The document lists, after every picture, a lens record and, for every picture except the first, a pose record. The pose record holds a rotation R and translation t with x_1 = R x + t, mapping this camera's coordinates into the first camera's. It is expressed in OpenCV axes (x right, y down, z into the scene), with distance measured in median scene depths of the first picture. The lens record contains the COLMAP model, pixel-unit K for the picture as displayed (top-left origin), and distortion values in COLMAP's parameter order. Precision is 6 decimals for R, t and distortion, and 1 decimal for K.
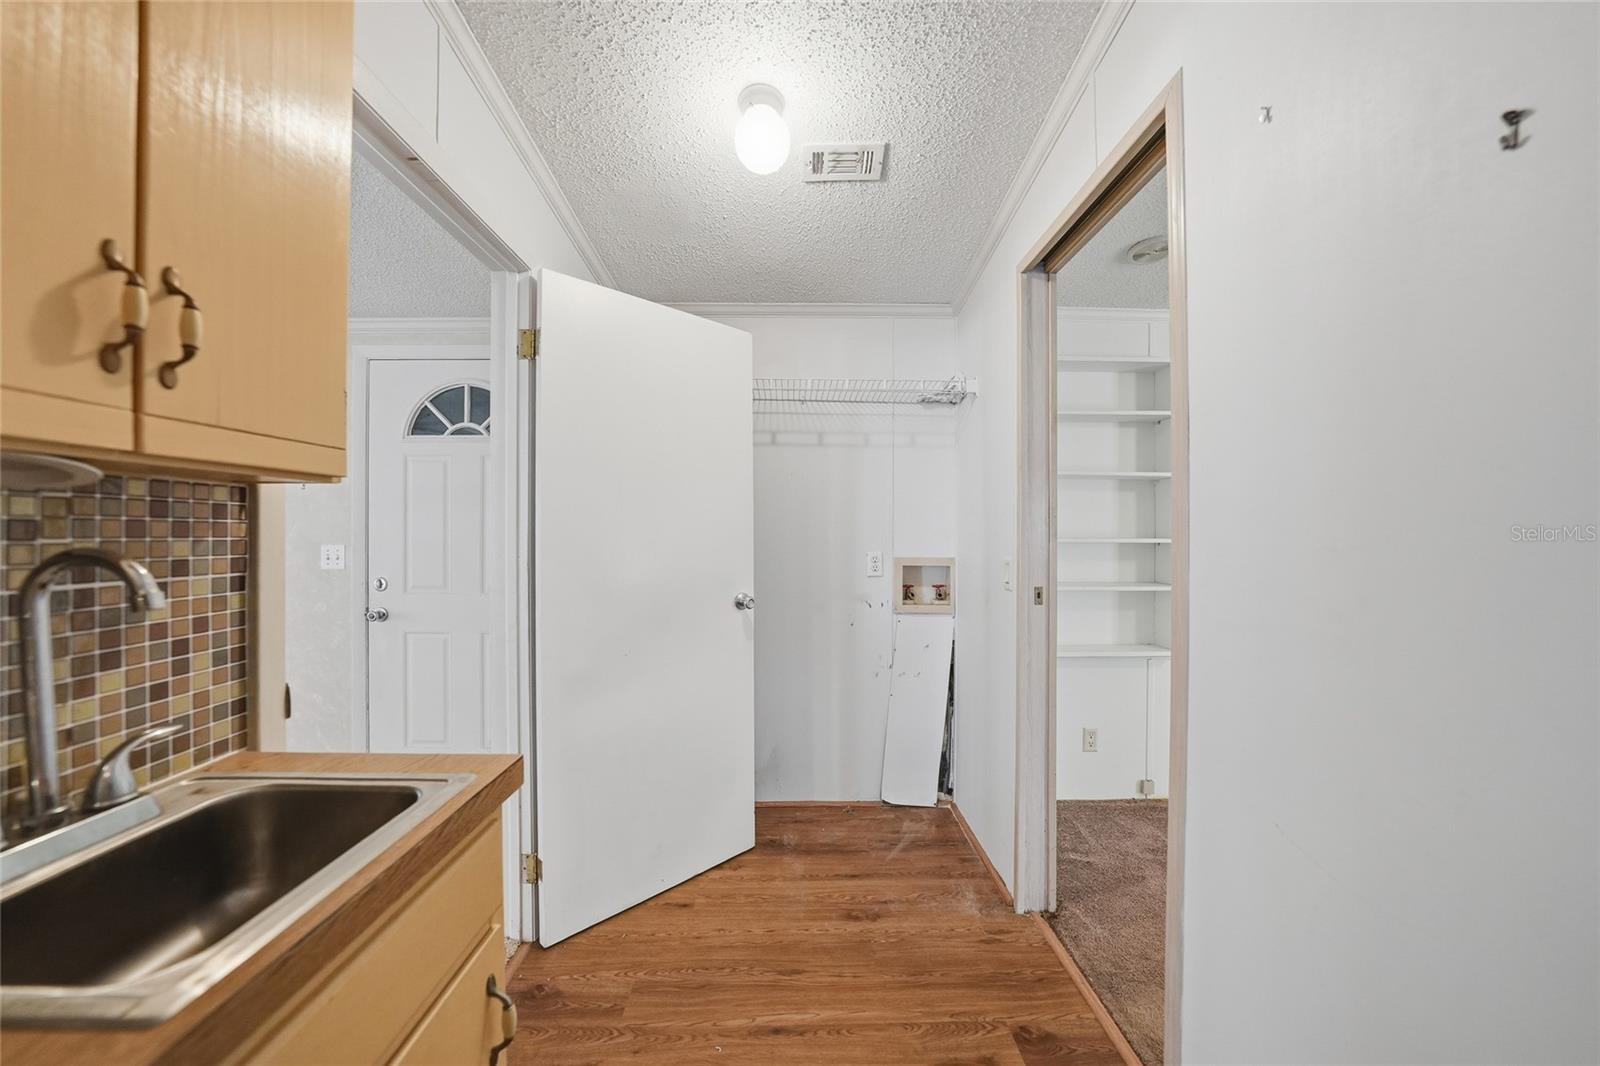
lens RADIAL K [[568.4, 0, 799.8], [0, 568.4, 535.5], [0, 0, 1]] dist [-0.029380, 0.007105]
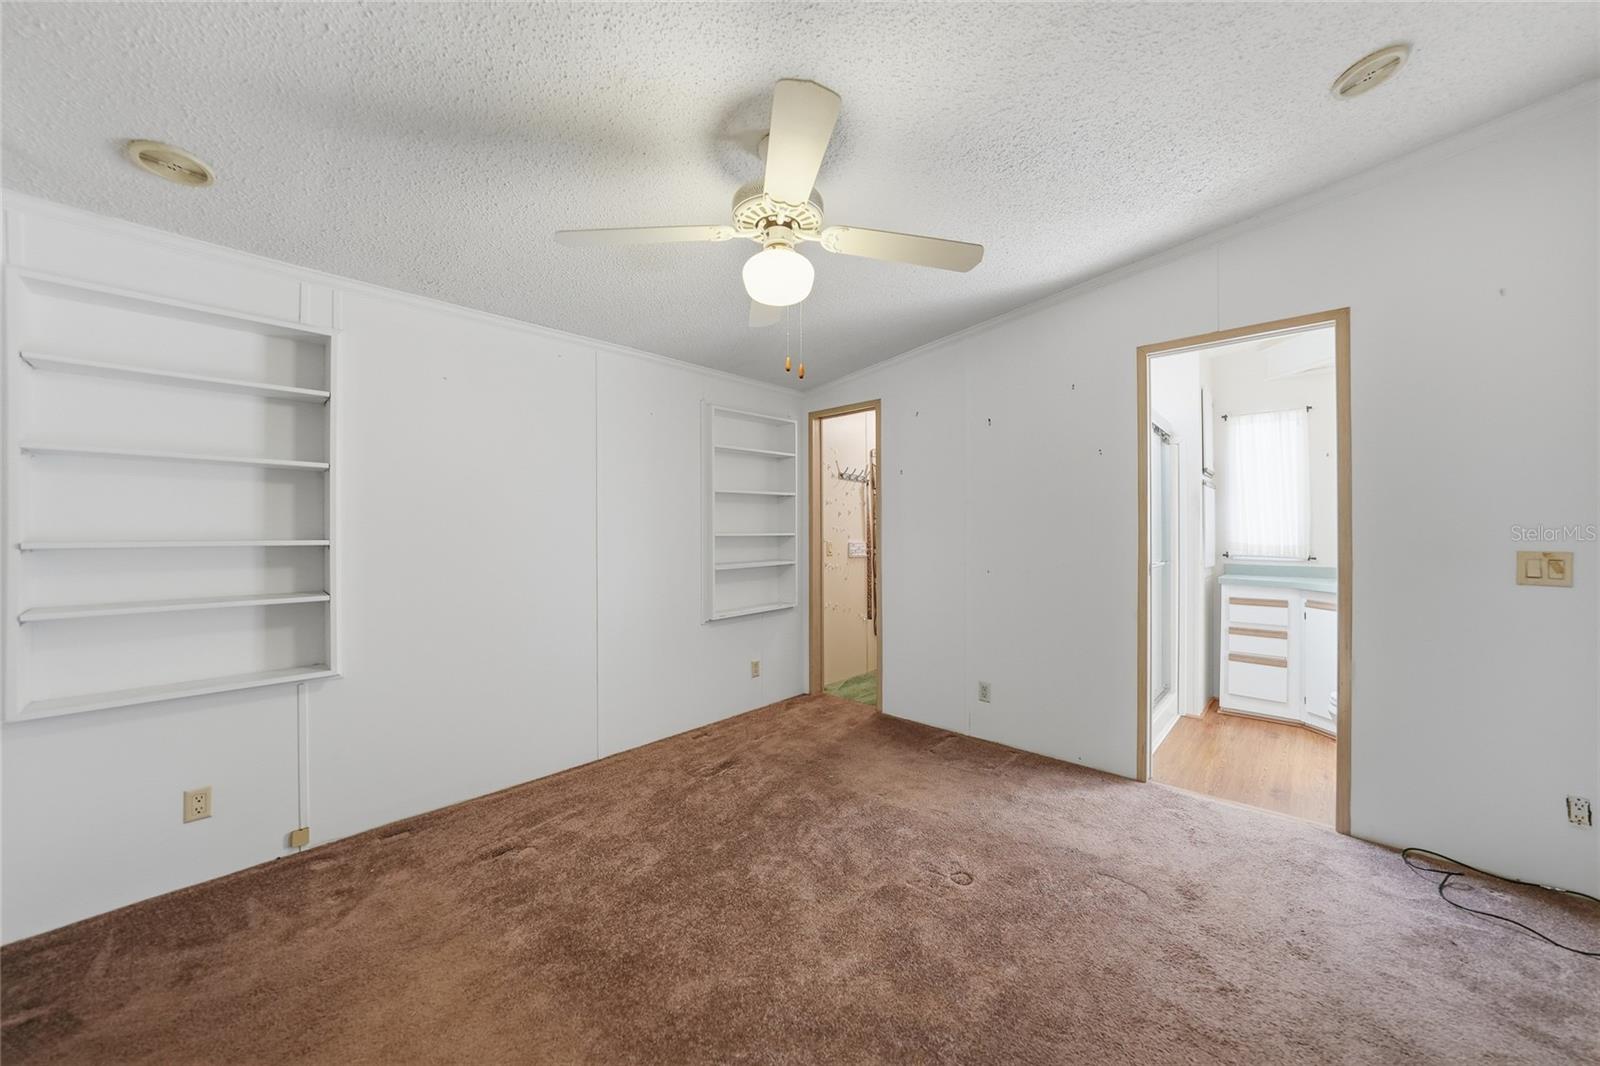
lens RADIAL K [[563.1, 0, 802.1], [0, 563.1, 529.7], [0, 0, 1]] dist [-0.027577, 0.006461]
pose [[0.685781, -0.001319, 0.727807, 0.536390], [0.003936, 0.999990, -0.001897, -0.006127], [-0.727797, 0.004165, 0.685780, -0.111892]]
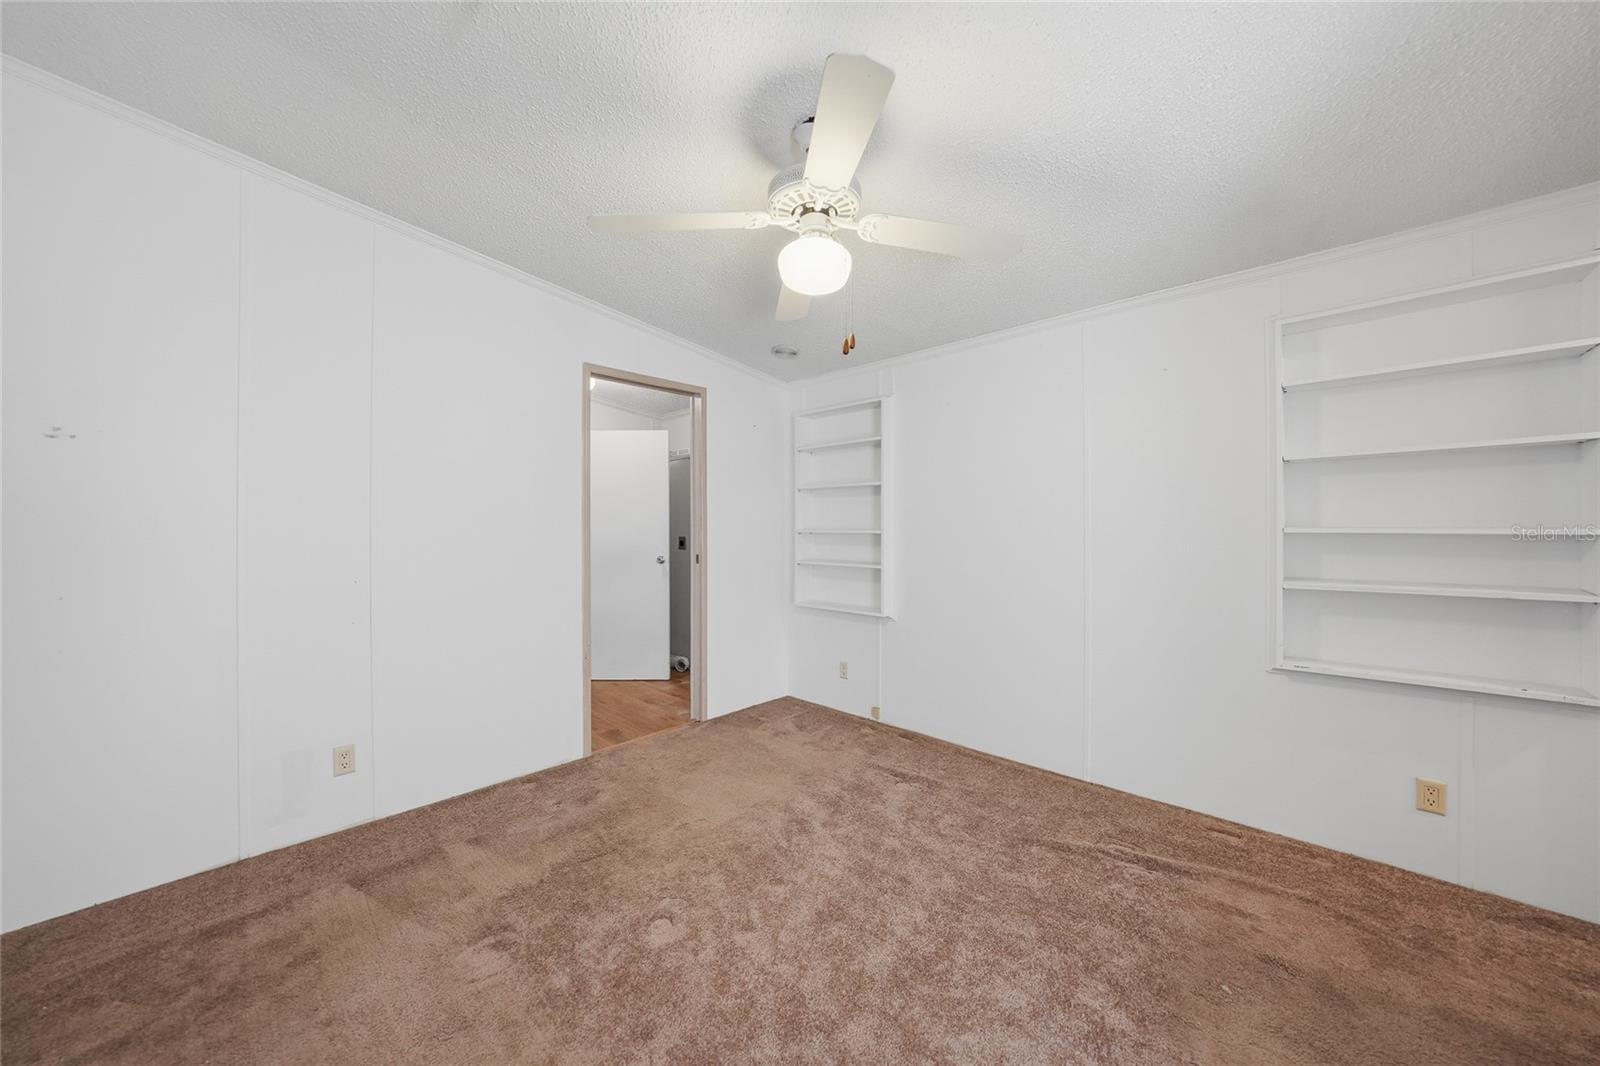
lens RADIAL K [[551.4, 0, 800.0], [0, 551.4, 533.0], [0, 0, 1]] dist [-0.027520, 0.005834]
pose [[0.723403, 0.005982, -0.690400, 1.410656], [0.002287, 0.999936, 0.011060, -0.005411], [0.690422, -0.009579, 0.723343, -0.098876]]
